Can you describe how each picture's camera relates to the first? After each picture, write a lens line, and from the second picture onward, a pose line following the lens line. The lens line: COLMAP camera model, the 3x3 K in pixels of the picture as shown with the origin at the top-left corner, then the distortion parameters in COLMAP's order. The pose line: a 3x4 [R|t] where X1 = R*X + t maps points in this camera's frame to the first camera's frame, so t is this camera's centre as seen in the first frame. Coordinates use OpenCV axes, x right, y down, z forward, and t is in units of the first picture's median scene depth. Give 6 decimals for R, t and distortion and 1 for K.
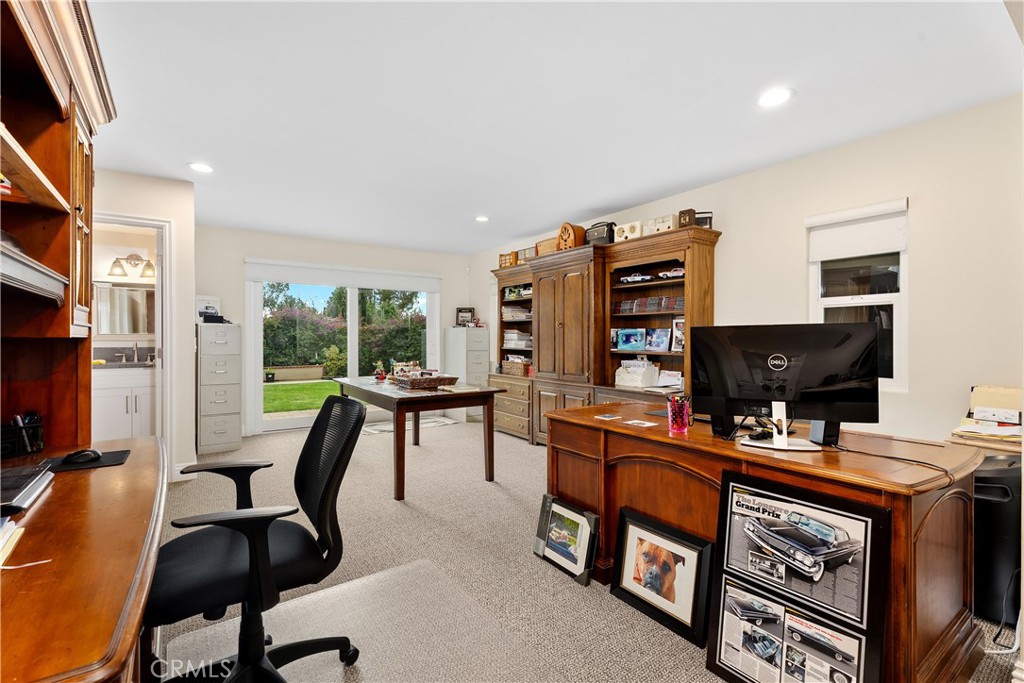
lens RADIAL K [[459.0, 0, 510.9], [0, 459.0, 341.9], [0, 0, 1]] dist [-0.002853, 0.000222]
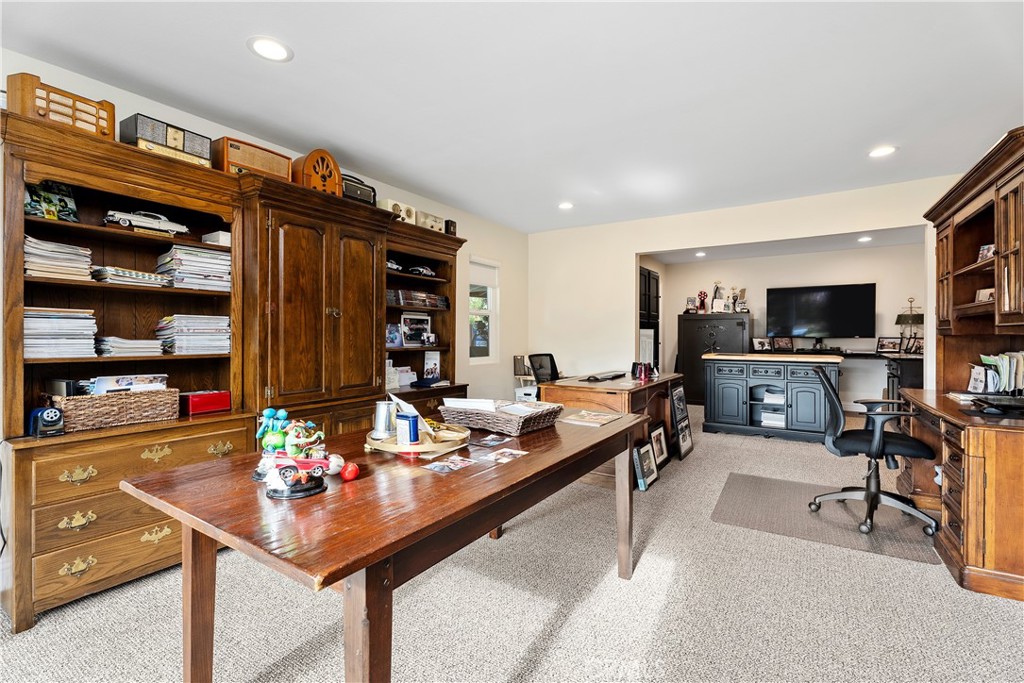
lens RADIAL K [[459.0, 0, 511.2], [0, 459.0, 337.3], [0, 0, 1]] dist [-0.002853, 0.000222]
pose [[-0.371025, -0.016301, 0.928480, -0.634303], [-0.006837, 0.999867, 0.014822, -0.016205], [-0.928598, -0.000849, -0.371087, 1.121160]]
